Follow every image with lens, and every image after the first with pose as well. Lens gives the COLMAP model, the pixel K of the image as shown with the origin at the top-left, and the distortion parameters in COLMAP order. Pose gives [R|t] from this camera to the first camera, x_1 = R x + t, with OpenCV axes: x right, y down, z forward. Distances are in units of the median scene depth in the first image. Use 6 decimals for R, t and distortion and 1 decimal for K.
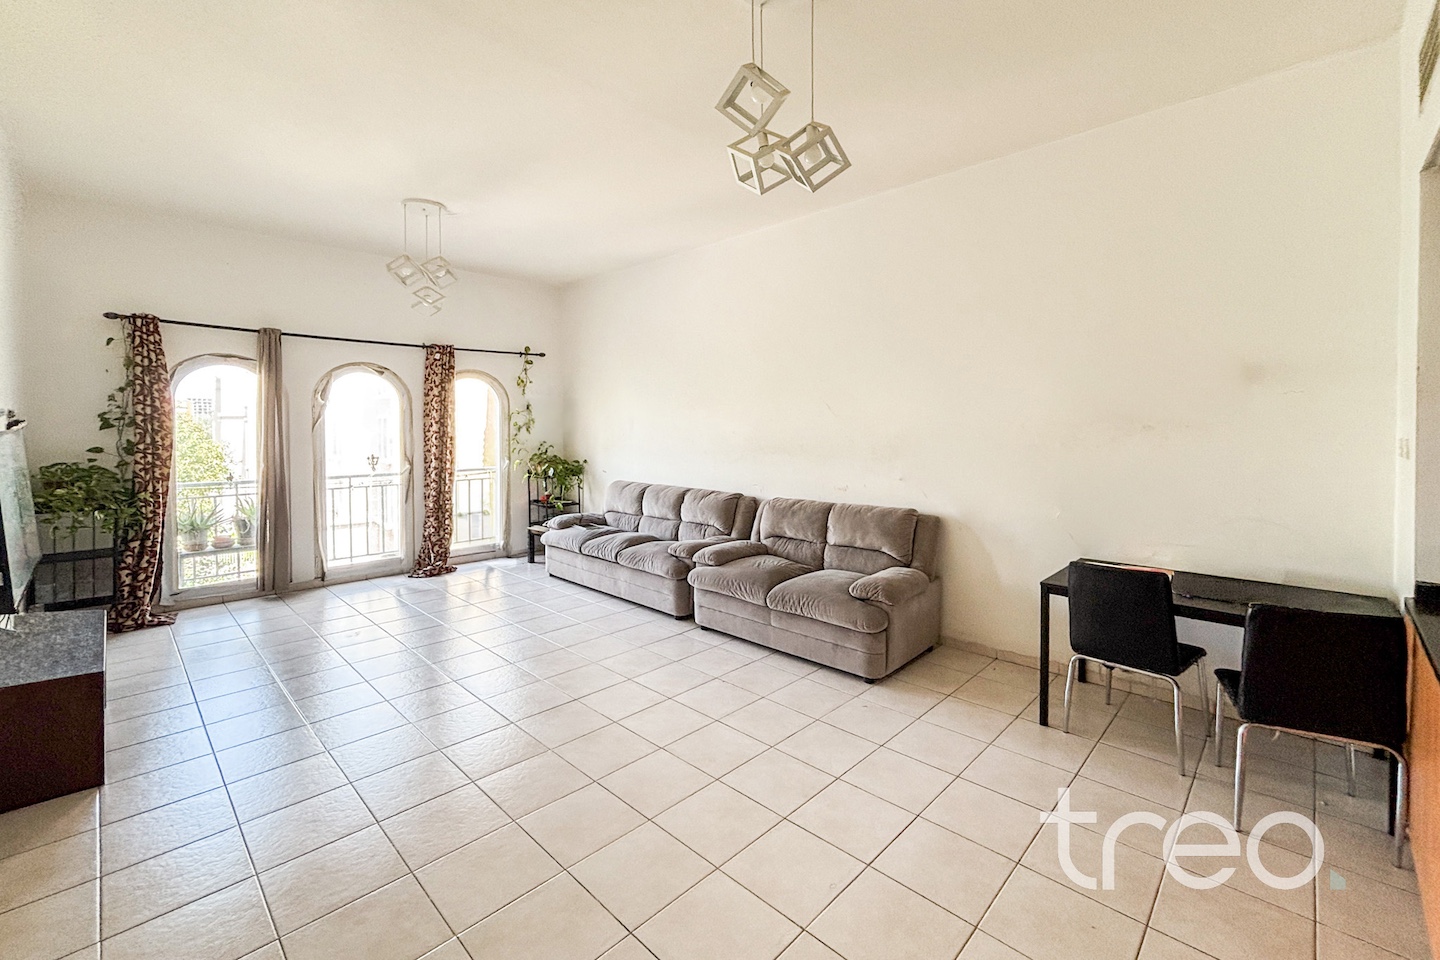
lens RADIAL K [[596.1, 0, 710.8], [0, 596.1, 441.7], [0, 0, 1]] dist [0.019918, -0.000230]
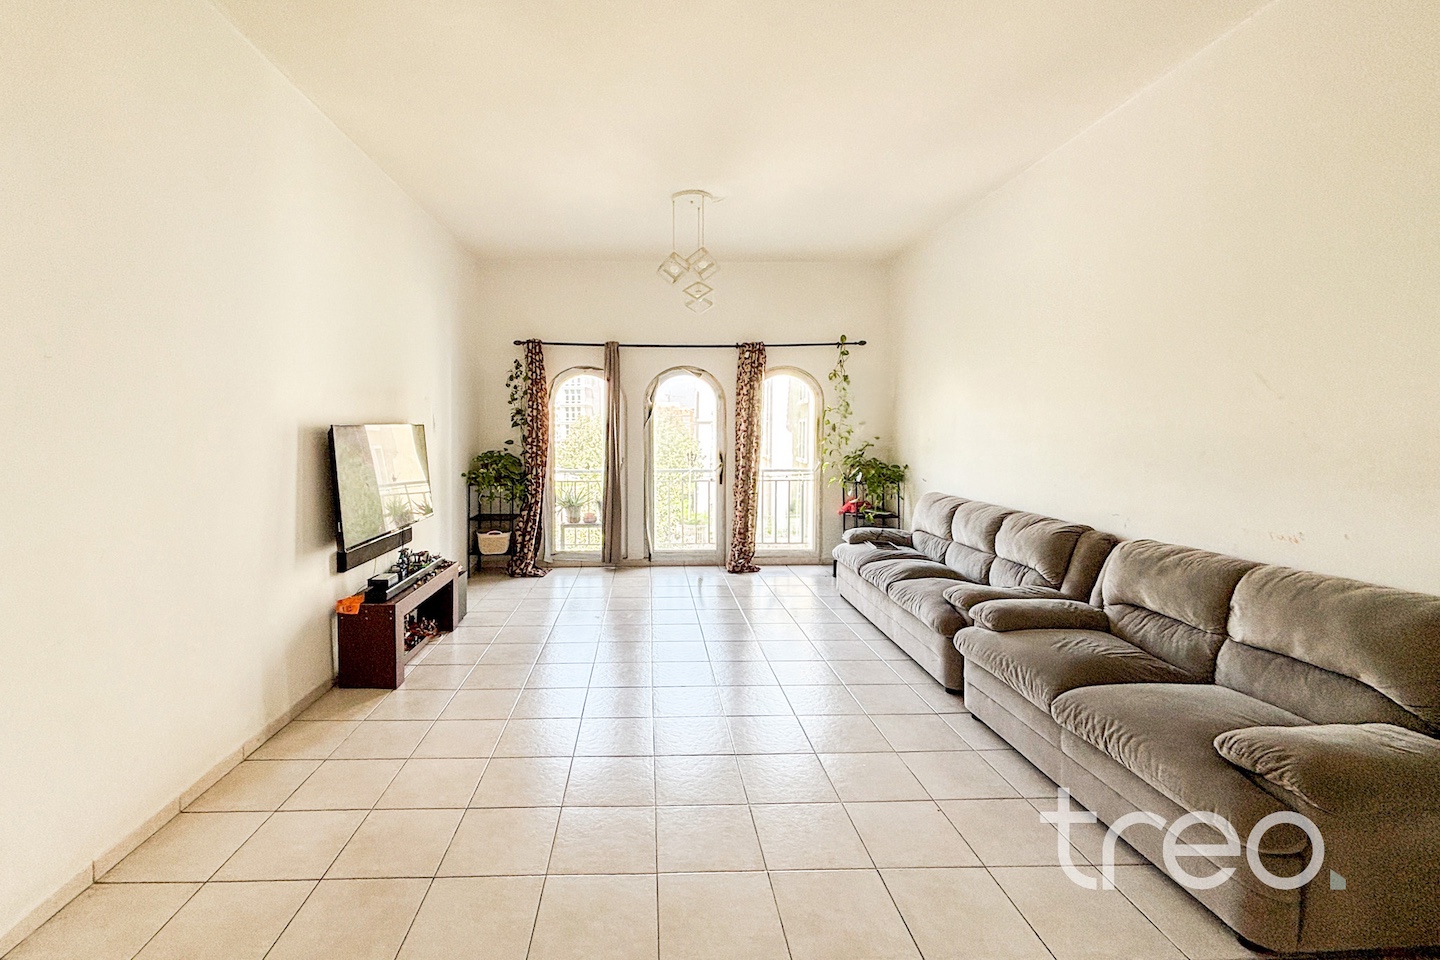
lens RADIAL K [[592.8, 0, 717.6], [0, 592.8, 461.8], [0, 0, 1]] dist [0.056898, -0.026646]
pose [[0.731526, 0.035523, -0.680888, 0.218812], [-0.018392, 0.999307, 0.032376, 0.005055], [0.681566, -0.011161, 0.731672, 0.285793]]
